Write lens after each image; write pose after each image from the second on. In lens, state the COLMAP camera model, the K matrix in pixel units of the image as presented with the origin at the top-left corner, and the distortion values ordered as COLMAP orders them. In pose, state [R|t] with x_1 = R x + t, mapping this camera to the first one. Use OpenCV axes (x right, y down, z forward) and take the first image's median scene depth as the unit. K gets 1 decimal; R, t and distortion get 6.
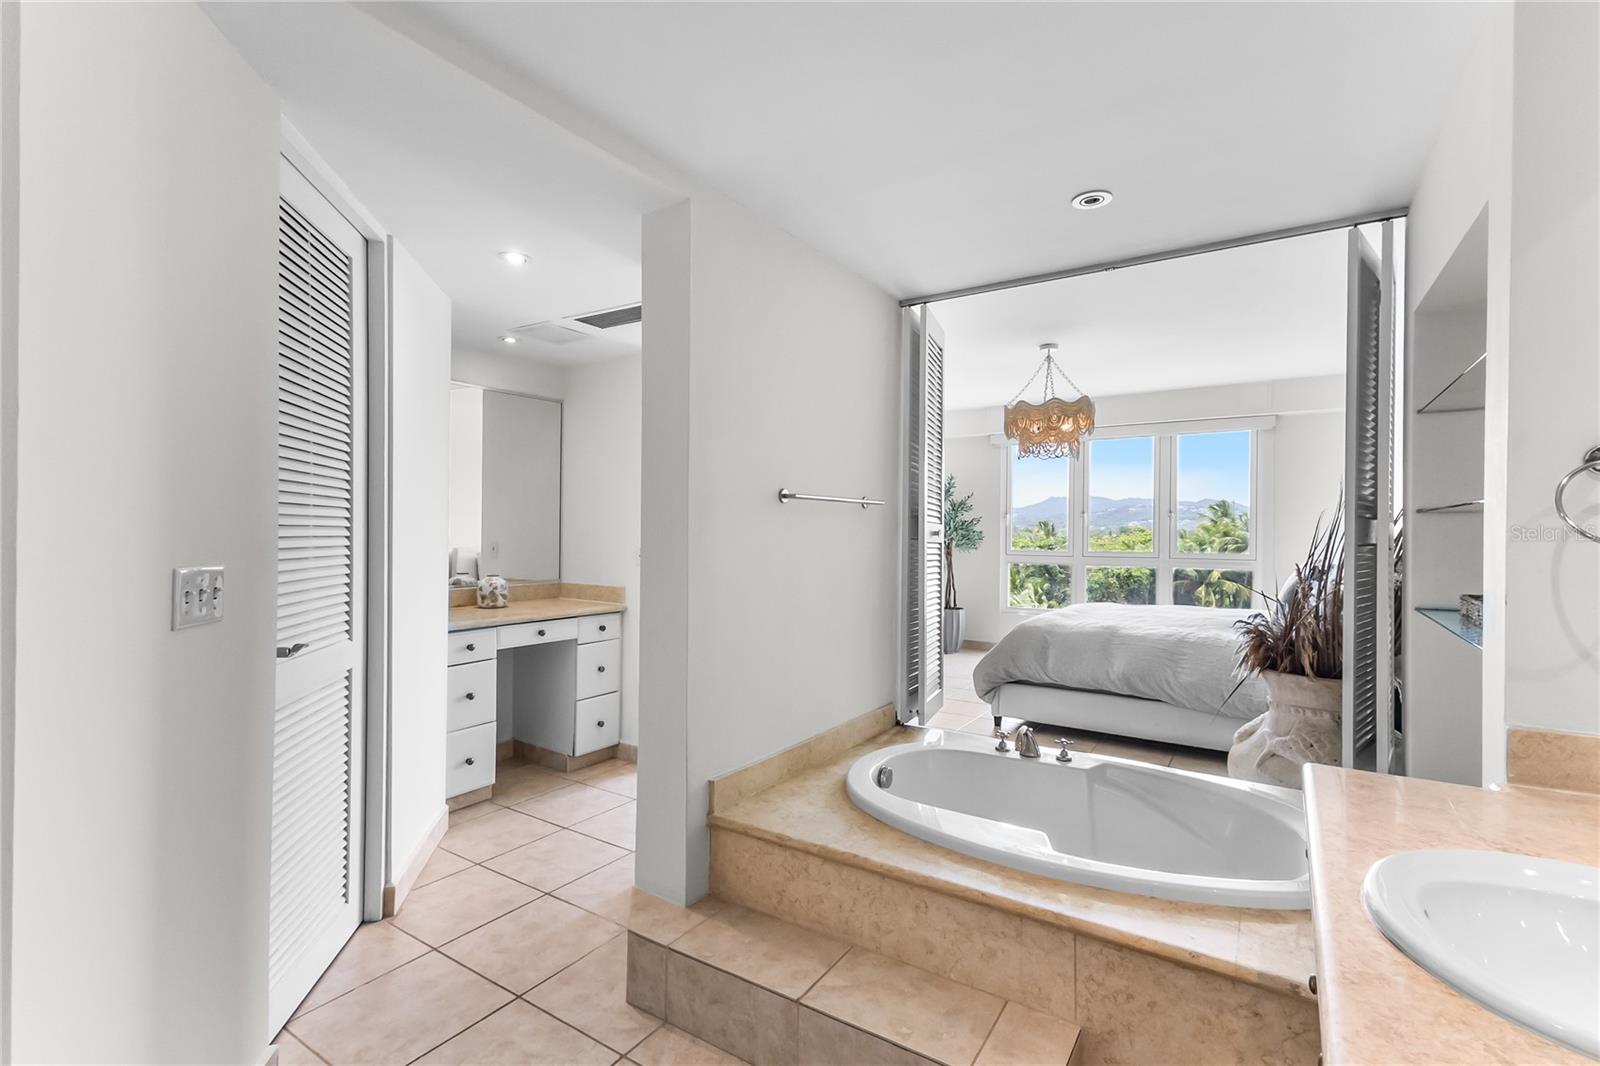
lens RADIAL K [[734.4, 0, 800.6], [0, 734.4, 533.0], [0, 0, 1]] dist [0.019241, -0.003054]
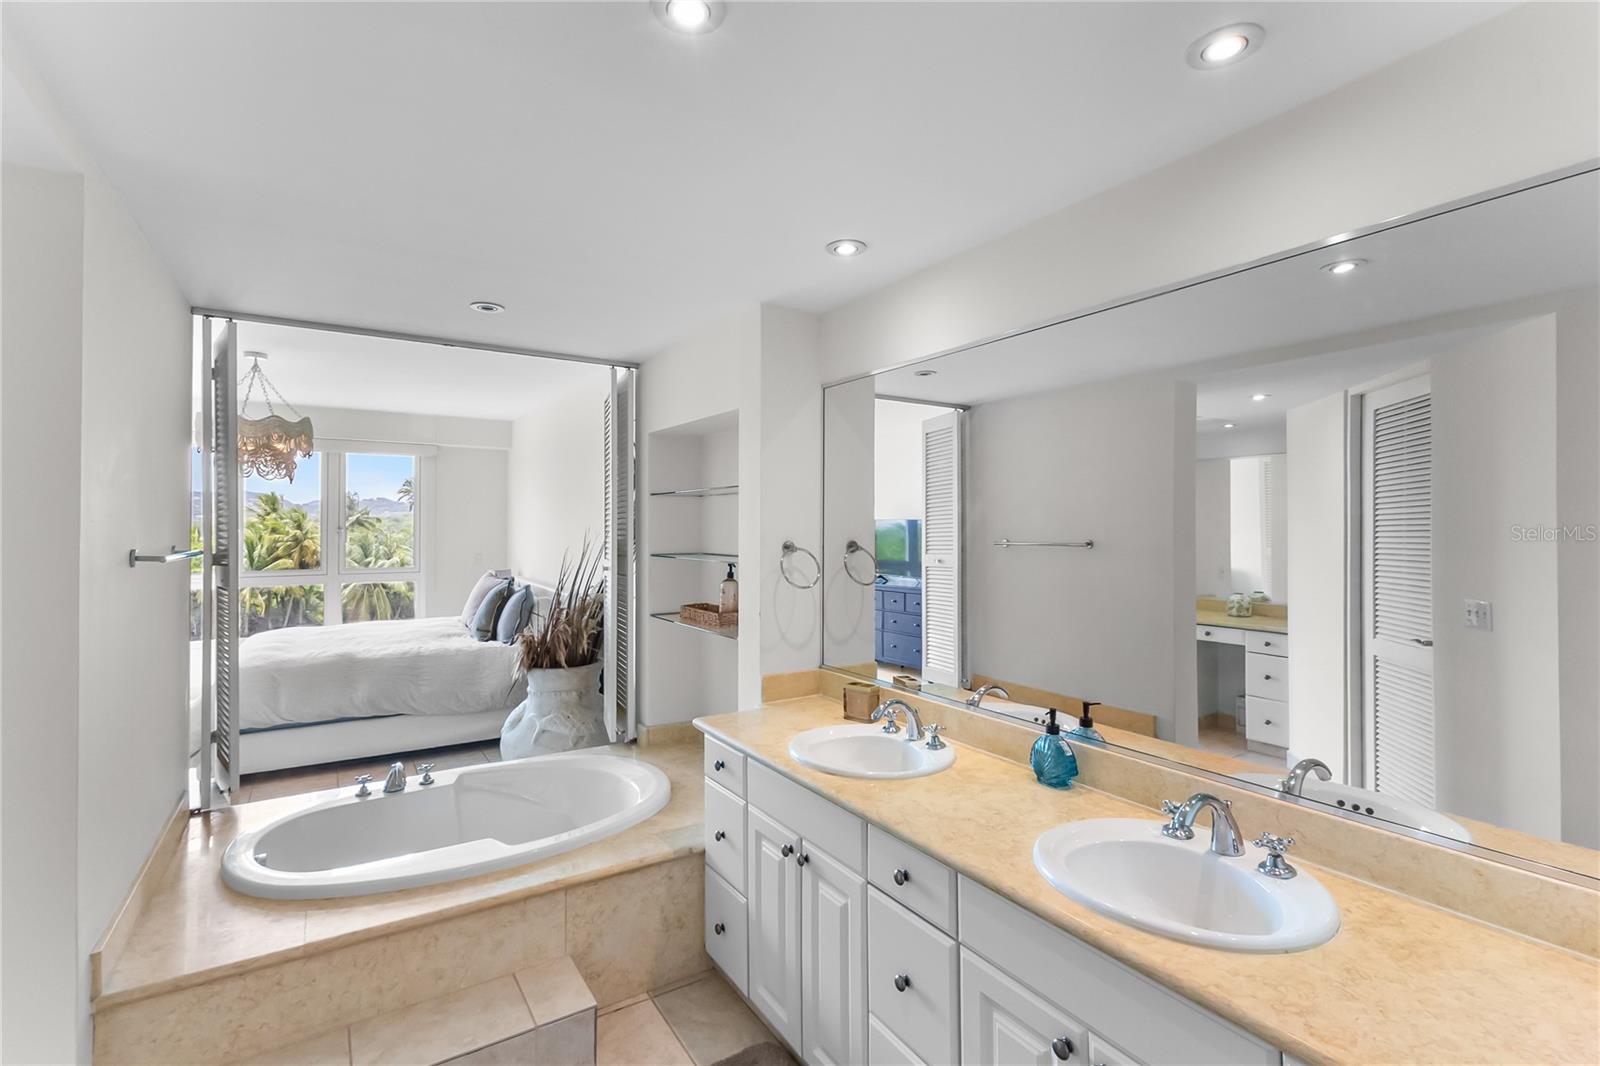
lens RADIAL K [[734.4, 0, 805.1], [0, 734.4, 529.4], [0, 0, 1]] dist [0.019241, -0.003054]
pose [[0.406553, -0.005395, 0.913611, -0.413135], [0.003638, 0.999984, 0.004286, -0.074168], [-0.913620, 0.001581, 0.406566, 0.028741]]
